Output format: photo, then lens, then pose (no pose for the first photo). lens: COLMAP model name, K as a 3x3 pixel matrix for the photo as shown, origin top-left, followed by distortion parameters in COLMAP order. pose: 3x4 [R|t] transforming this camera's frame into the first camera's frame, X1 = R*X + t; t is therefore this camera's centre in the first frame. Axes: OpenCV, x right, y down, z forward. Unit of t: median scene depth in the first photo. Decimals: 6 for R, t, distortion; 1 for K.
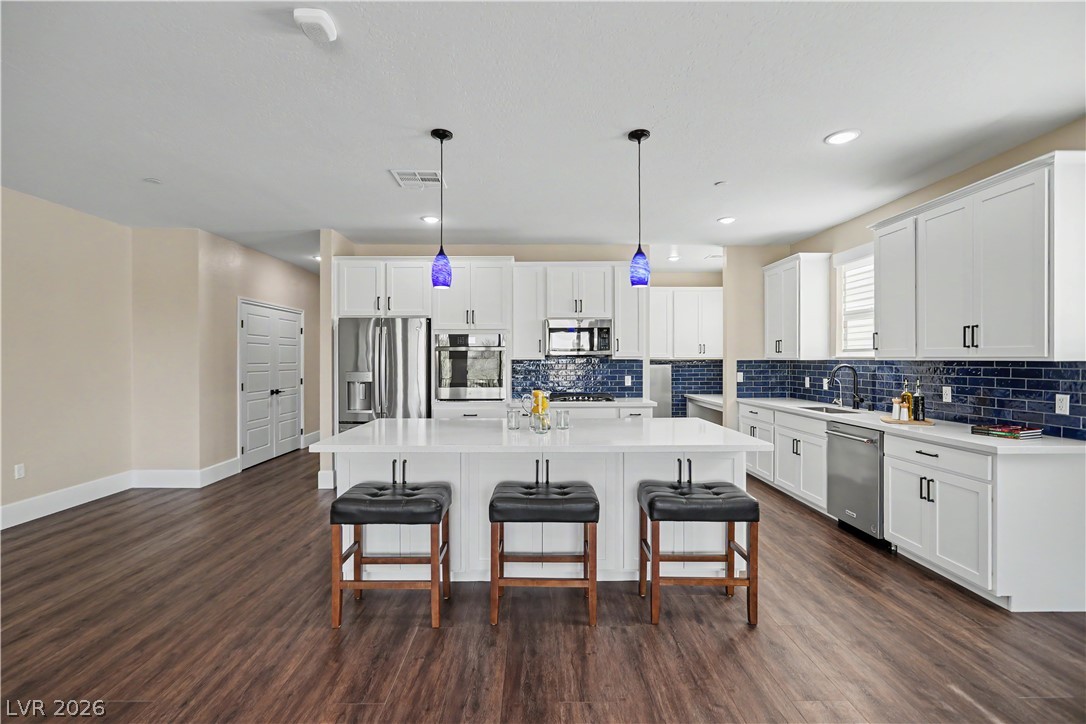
lens RADIAL K [[486.0, 0, 534.9], [0, 486.0, 362.9], [0, 0, 1]] dist [-0.003113, -0.000581]
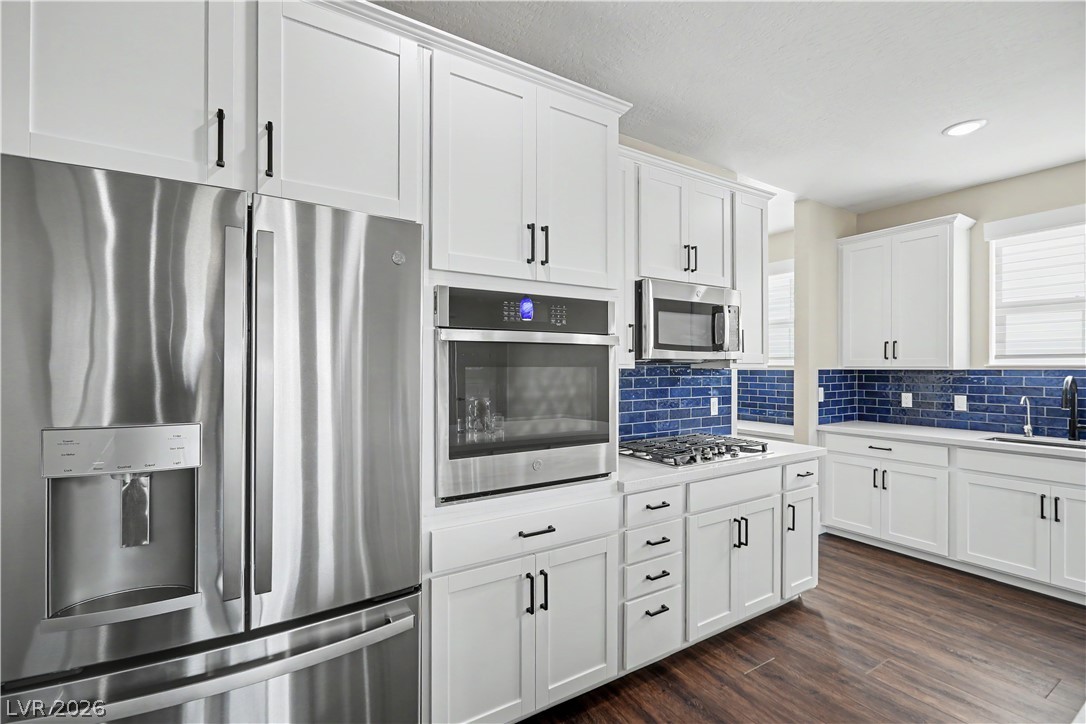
lens RADIAL K [[486.0, 0, 534.9], [0, 486.0, 362.9], [0, 0, 1]] dist [-0.003113, -0.000581]
pose [[0.854169, 0.007324, 0.519945, -0.312003], [0.001044, 0.999875, -0.015800, -0.005161], [-0.519995, 0.014039, 0.854054, 0.711496]]
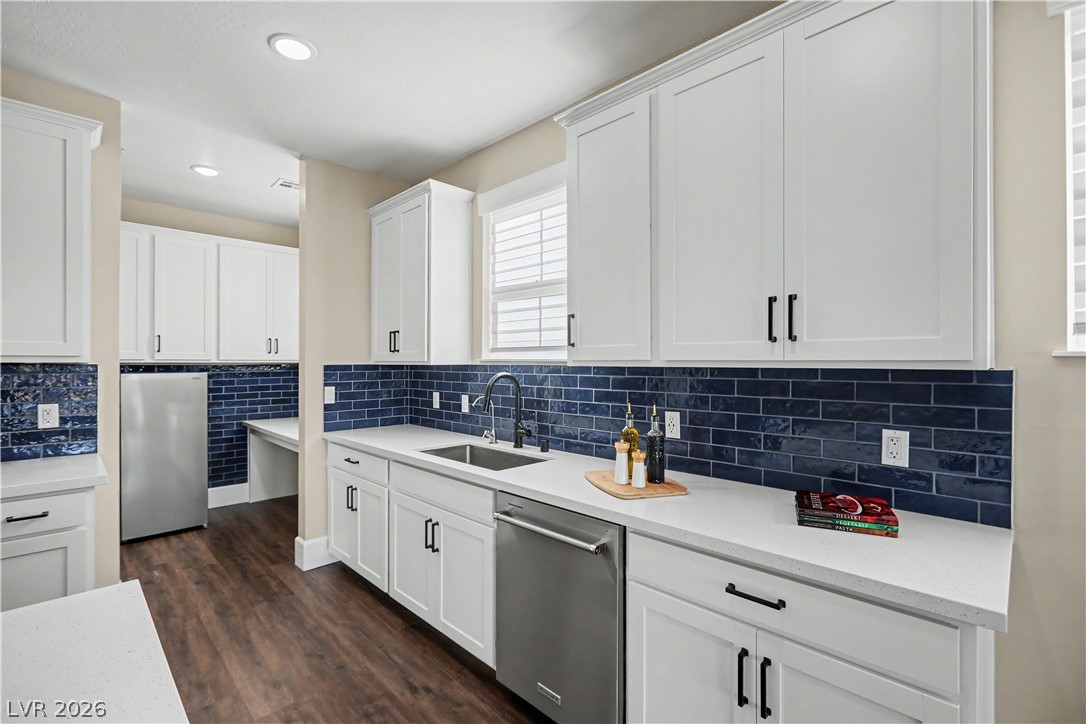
lens RADIAL K [[486.0, 0, 534.9], [0, 486.0, 362.9], [0, 0, 1]] dist [-0.003113, -0.000581]
pose [[0.717877, 0.003603, 0.696161, 0.228911], [0.001540, 0.999976, -0.006763, -0.004199], [-0.696168, 0.005927, 0.717854, 0.489918]]
